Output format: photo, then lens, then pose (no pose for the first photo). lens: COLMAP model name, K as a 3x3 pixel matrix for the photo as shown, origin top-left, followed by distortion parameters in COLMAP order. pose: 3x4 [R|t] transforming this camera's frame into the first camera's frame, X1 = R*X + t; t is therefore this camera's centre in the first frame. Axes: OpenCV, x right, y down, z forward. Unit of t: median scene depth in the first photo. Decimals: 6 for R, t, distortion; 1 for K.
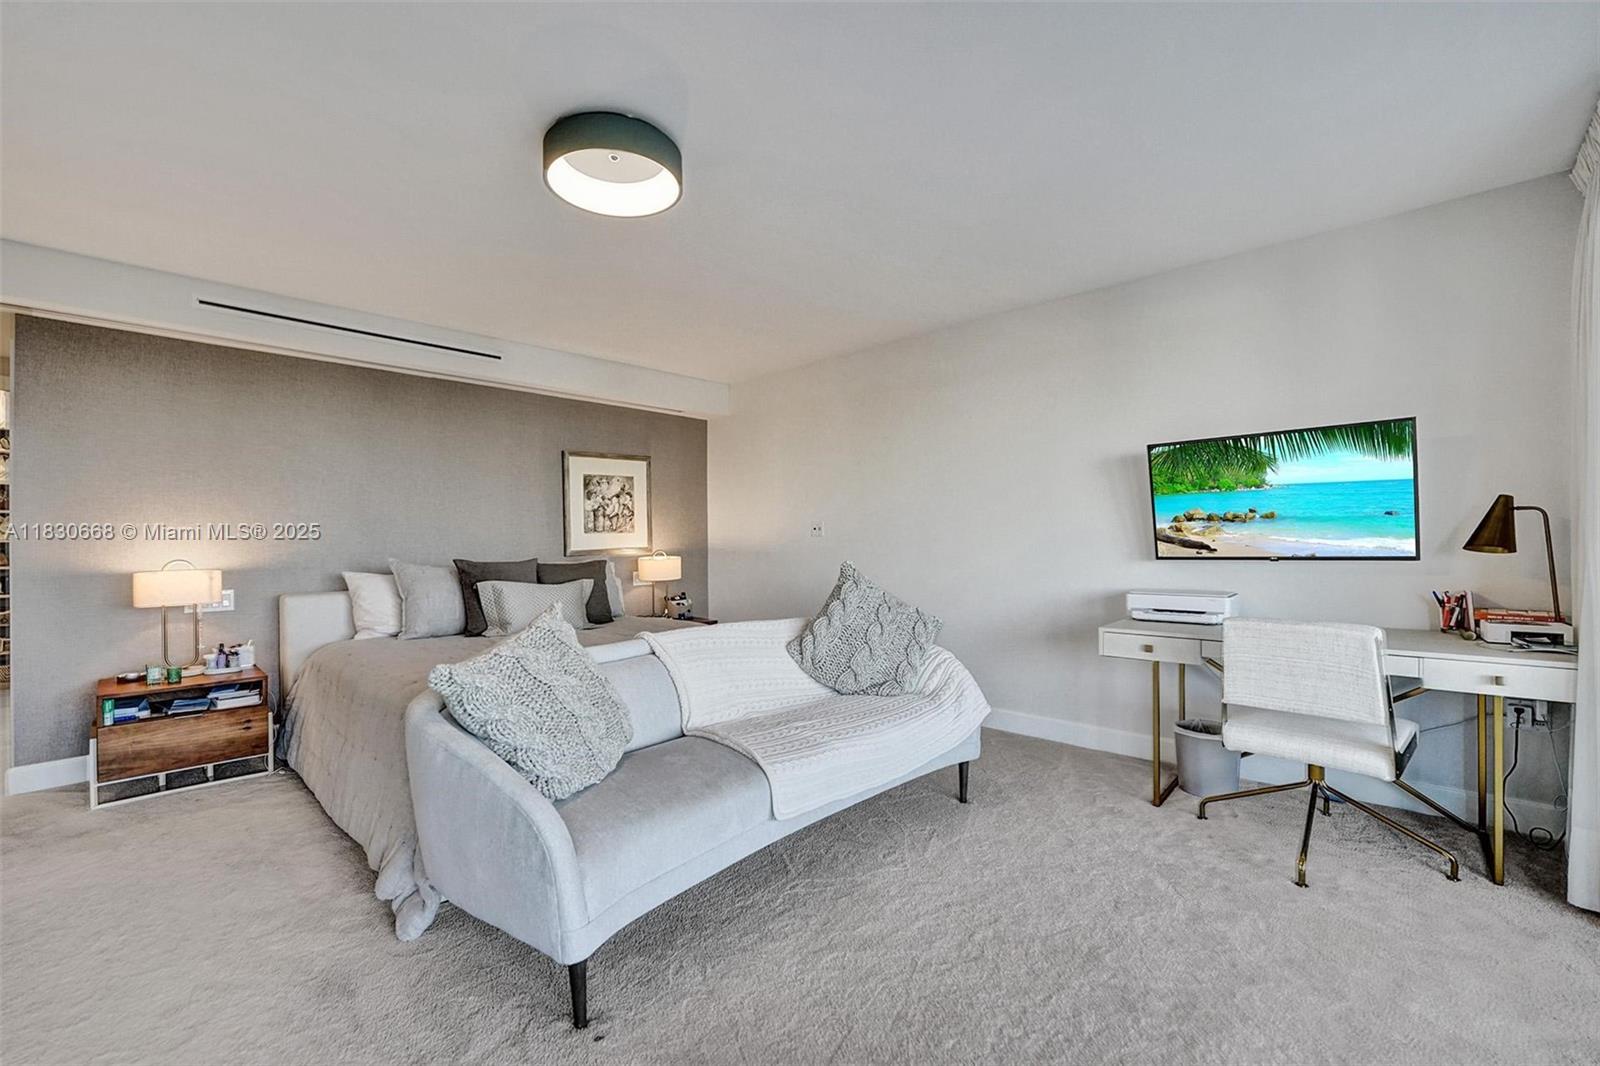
lens RADIAL K [[662.7, 0, 807.0], [0, 662.7, 536.6], [0, 0, 1]] dist [-0.028080, 0.000096]
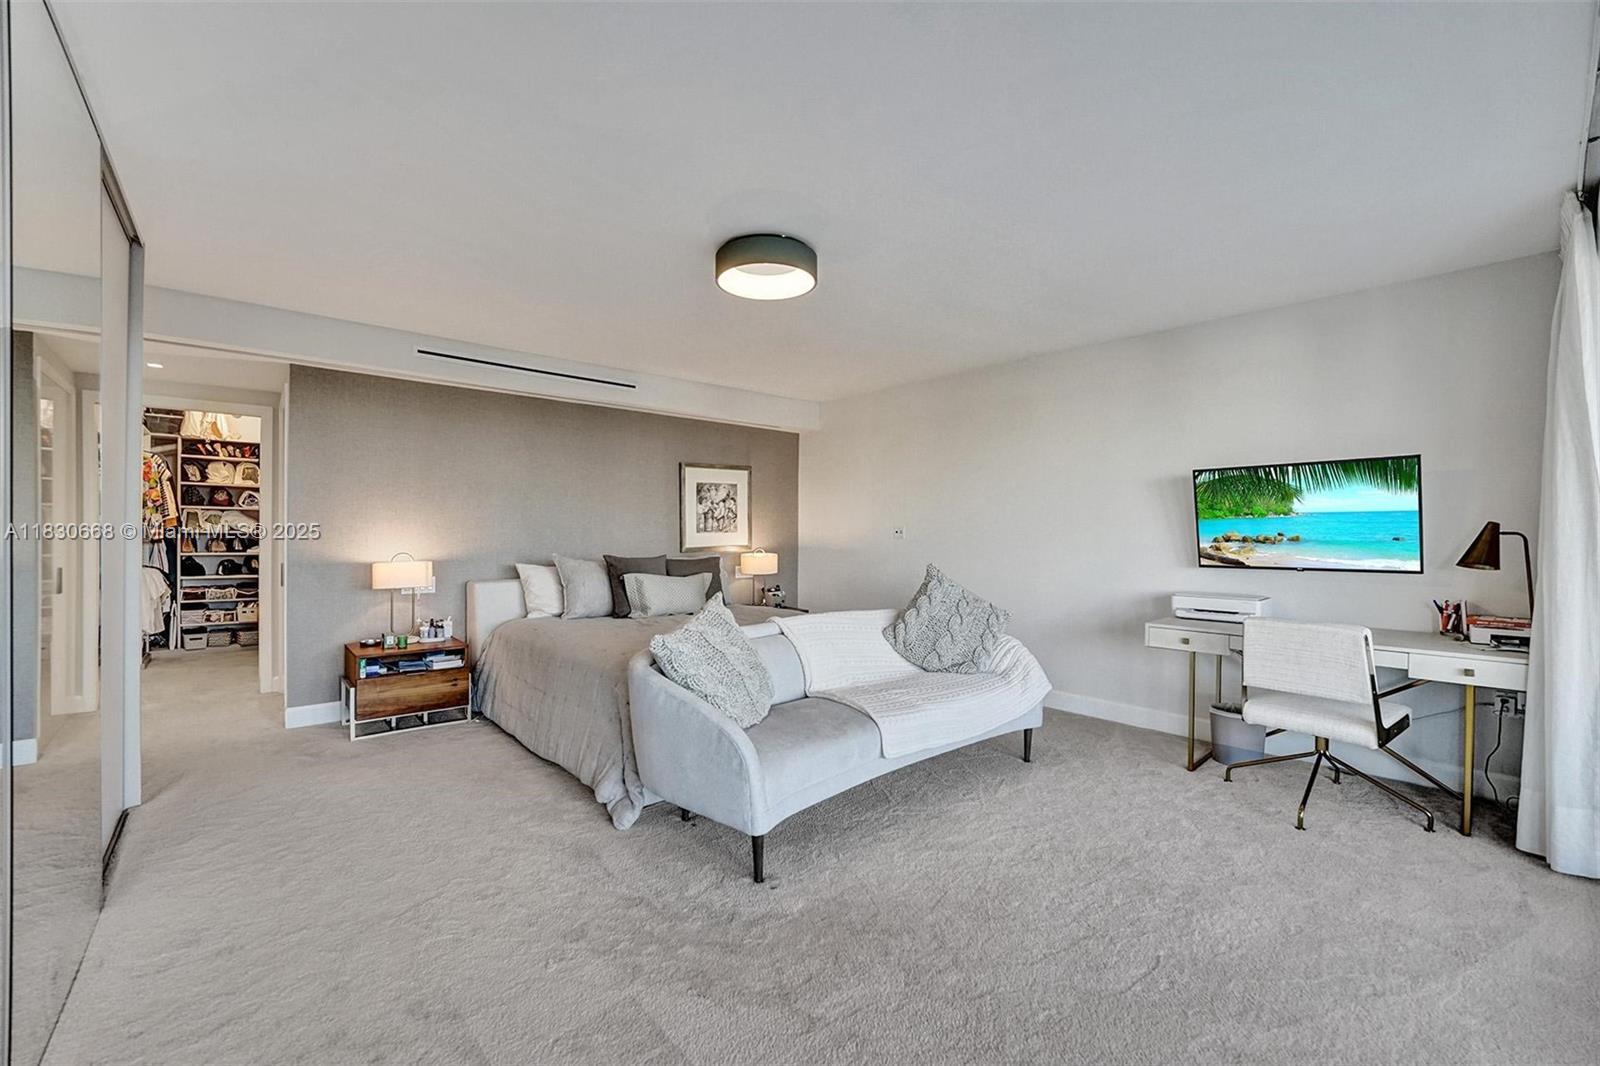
lens RADIAL K [[644.4, 0, 801.2], [0, 644.4, 538.5], [0, 0, 1]] dist [-0.024141, -0.000273]
pose [[0.993923, 0.013471, -0.109251, -0.058827], [-0.012137, 0.999844, 0.012866, -0.025030], [0.109407, -0.011462, 0.993931, -0.236595]]
